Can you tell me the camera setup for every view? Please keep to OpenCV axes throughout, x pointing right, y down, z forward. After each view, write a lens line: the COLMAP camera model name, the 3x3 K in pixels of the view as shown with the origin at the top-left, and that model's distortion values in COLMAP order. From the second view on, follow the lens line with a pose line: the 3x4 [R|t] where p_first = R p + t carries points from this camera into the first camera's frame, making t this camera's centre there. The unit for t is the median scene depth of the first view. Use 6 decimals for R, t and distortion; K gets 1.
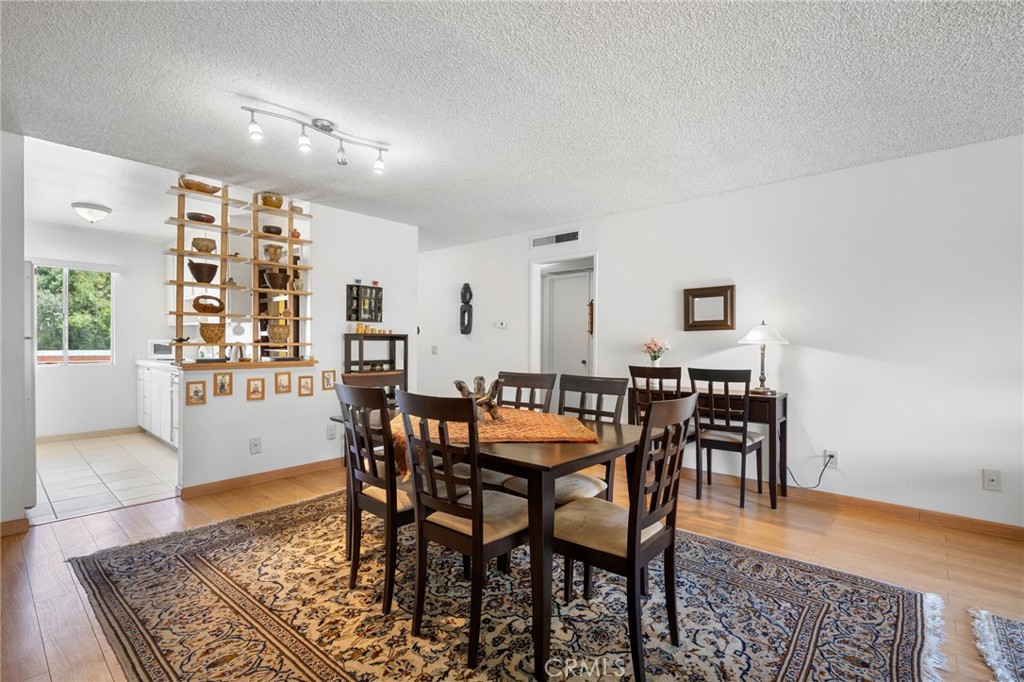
lens RADIAL K [[458.2, 0, 510.1], [0, 458.2, 353.3], [0, 0, 1]] dist [-0.000978, 0.000847]
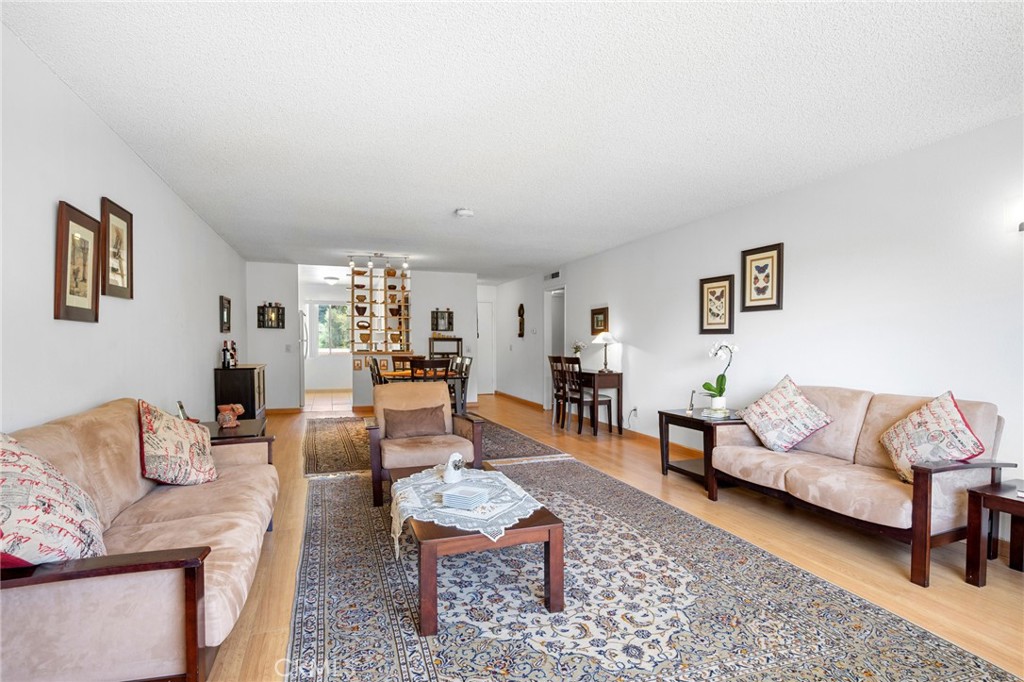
lens RADIAL K [[513.8, 0, 513.6], [0, 513.8, 346.7], [0, 0, 1]] dist [0.017302, -0.002285]
pose [[0.876328, 0.004068, -0.481698, 1.159800], [-0.013232, 0.999790, -0.015630, 0.026536], [0.481533, 0.020071, 0.876198, -0.807266]]
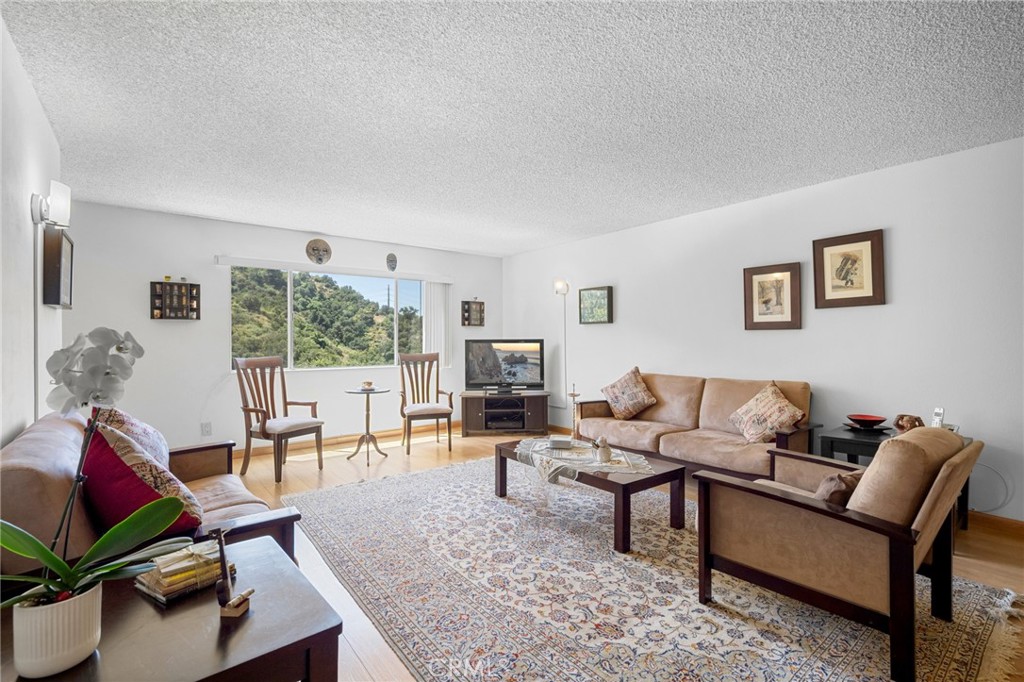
lens RADIAL K [[458.2, 0, 509.8], [0, 458.2, 341.9], [0, 0, 1]] dist [-0.000978, 0.000847]
pose [[-0.983964, -0.001406, 0.178363, 0.701996], [0.003901, 0.999560, 0.029399, -0.019573], [-0.178326, 0.029623, -0.983525, 0.750869]]
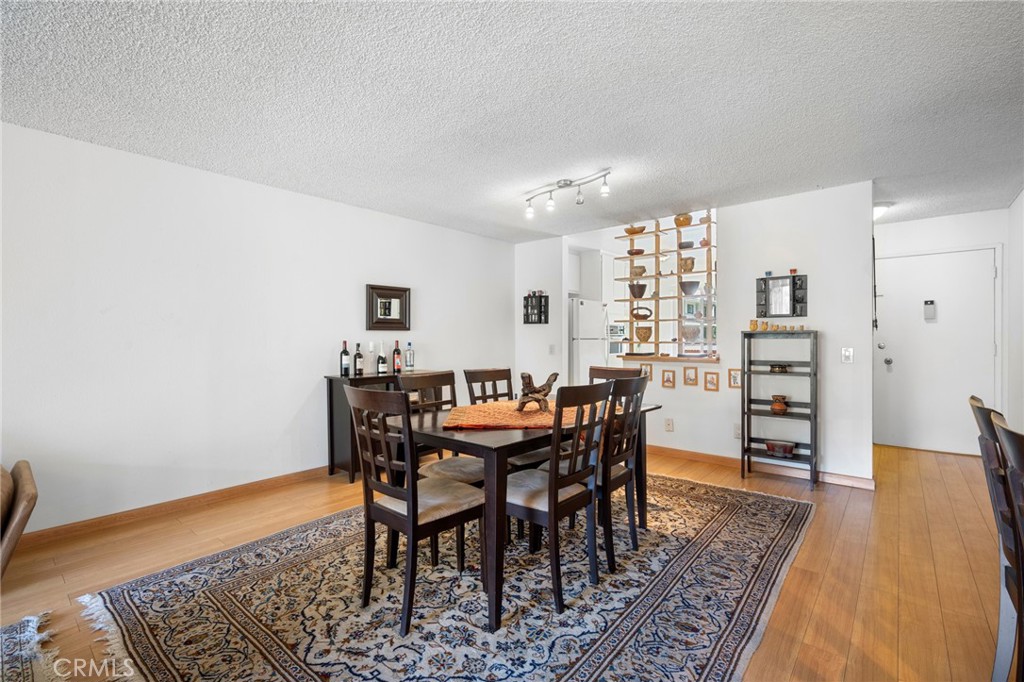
lens RADIAL K [[458.2, 0, 514.7], [0, 458.2, 345.1], [0, 0, 1]] dist [-0.000978, 0.000847]
pose [[0.012757, 0.009178, -0.999877, 0.714050], [-0.021847, 0.999722, 0.008898, -0.014993], [0.999680, 0.021731, 0.012954, 0.616831]]
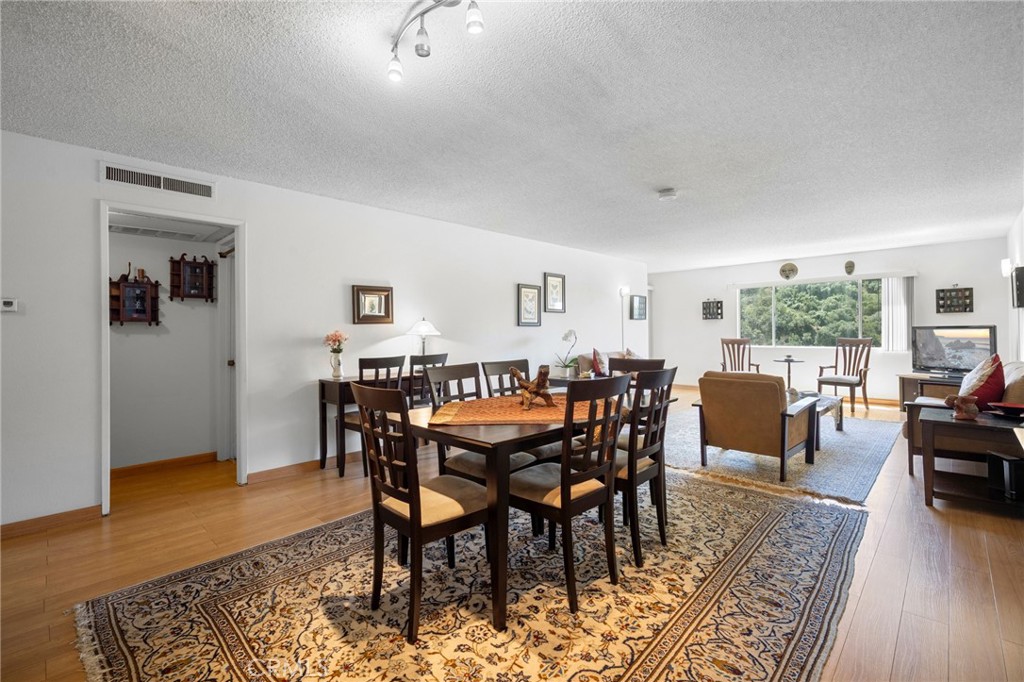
lens RADIAL K [[458.2, 0, 515.2], [0, 458.2, 334.6], [0, 0, 1]] dist [-0.000978, 0.000847]
pose [[0.051963, -0.008546, 0.998612, -0.764332], [0.037104, 0.999289, 0.006621, -0.019602], [-0.997959, 0.036709, 0.052243, 0.653181]]
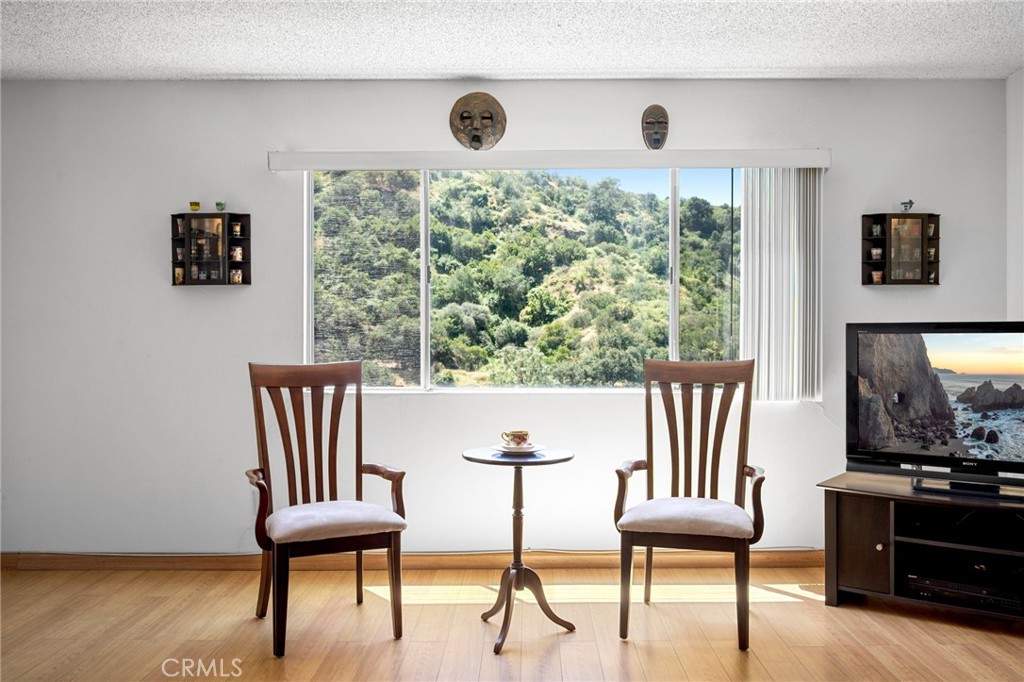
lens RADIAL K [[884.9, 0, 534.7], [0, 884.9, 332.6], [0, 0, 1]] dist [-0.026524, 0.025164]
pose [[-0.661404, -0.005050, 0.750013, 0.588074], [0.019106, 0.999539, 0.023578, -0.001334], [-0.749787, 0.029924, -0.661003, 0.174998]]
